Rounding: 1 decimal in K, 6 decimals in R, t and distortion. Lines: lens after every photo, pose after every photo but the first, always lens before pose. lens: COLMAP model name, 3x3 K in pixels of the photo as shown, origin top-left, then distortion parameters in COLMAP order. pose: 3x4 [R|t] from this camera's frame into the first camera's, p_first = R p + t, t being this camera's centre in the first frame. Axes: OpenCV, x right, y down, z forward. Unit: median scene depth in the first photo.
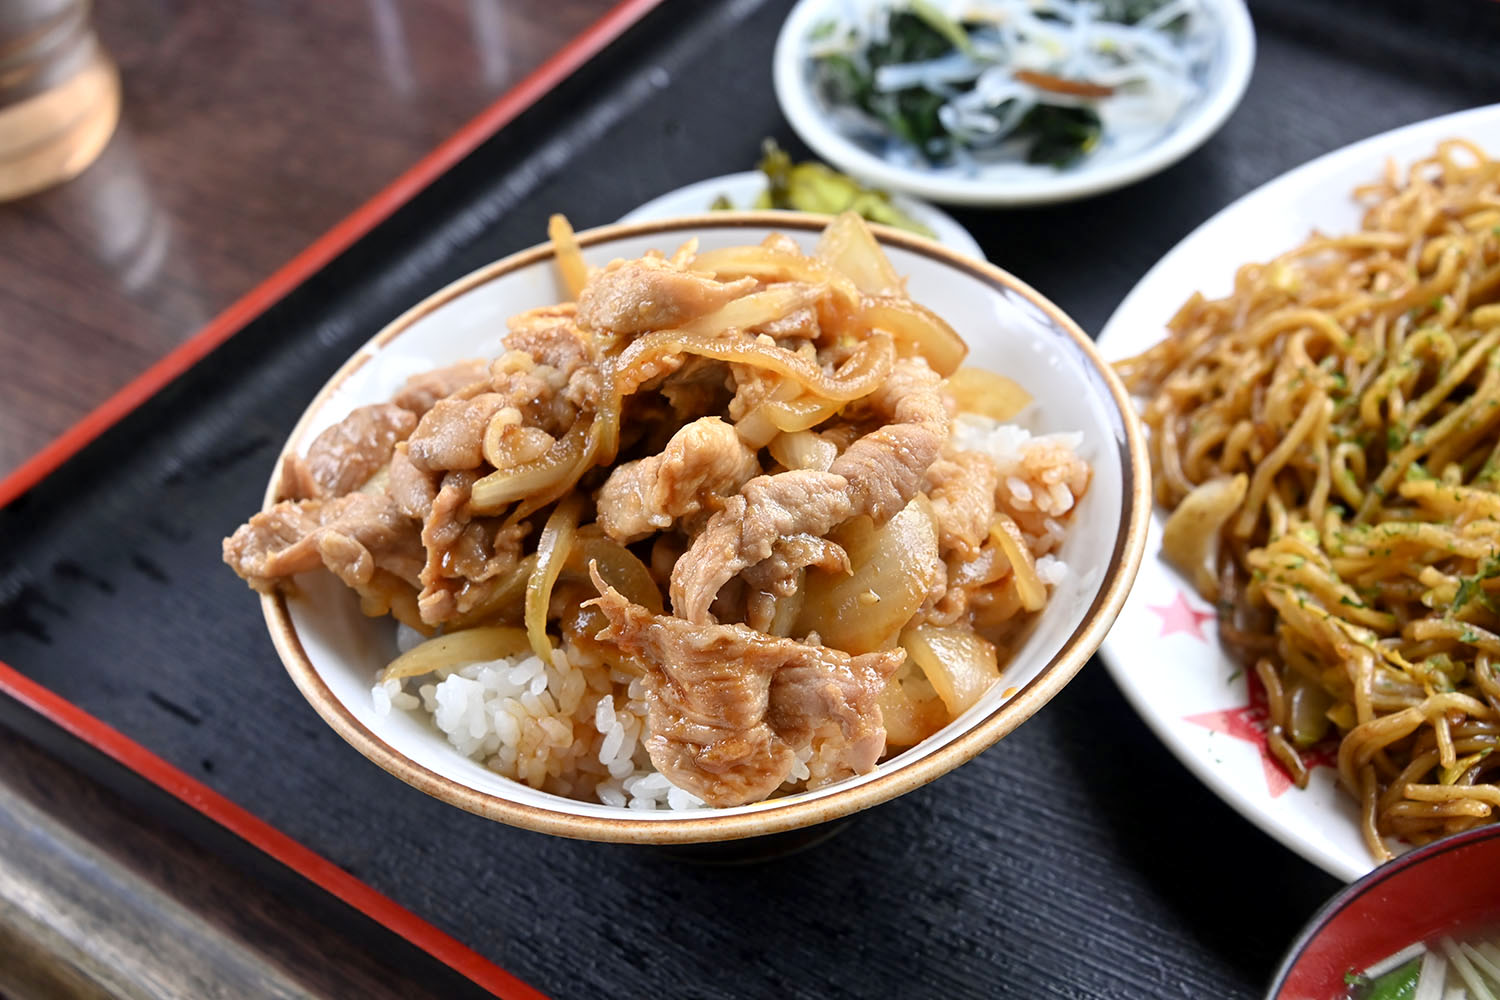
lens RADIAL K [[3288.9, 0, 750.0], [0, 3288.9, 500.0], [0, 0, 1]] dist [0.287312, -0.197328]
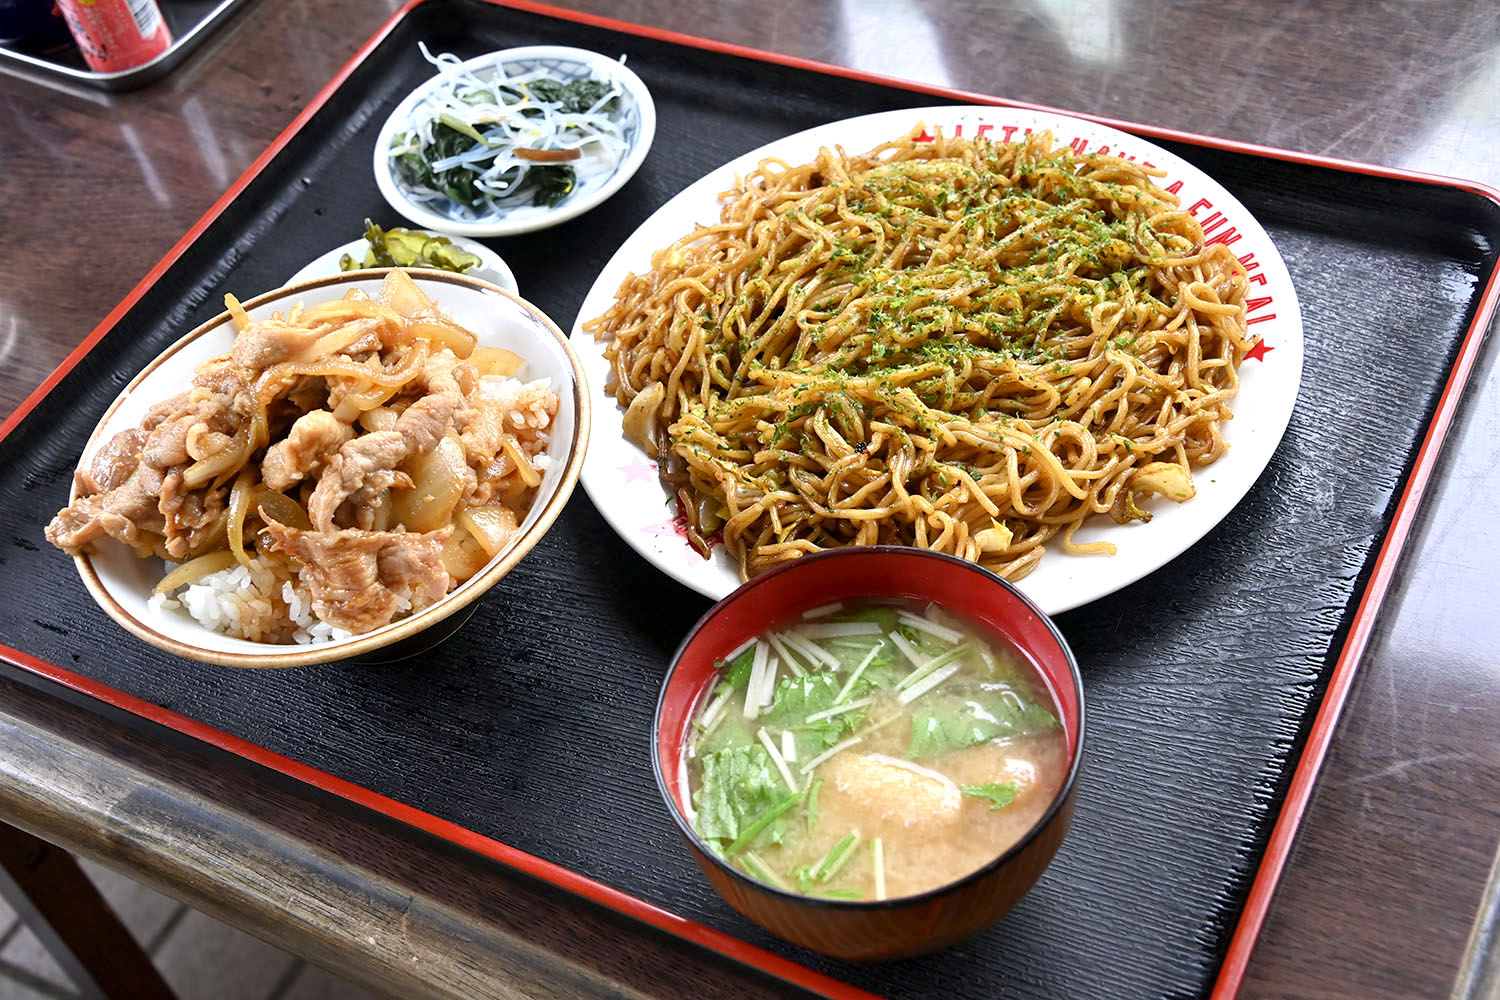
lens RADIAL K [[2079.1, 0, 749.8], [0, 2079.1, 534.2], [0, 0, 1]] dist [0.037056, 0.085783]
pose [[0.976432, -0.174892, 0.126466, 0.052888], [0.165718, 0.982937, 0.079829, -0.009893], [-0.138270, -0.056990, 0.988754, -0.087632]]
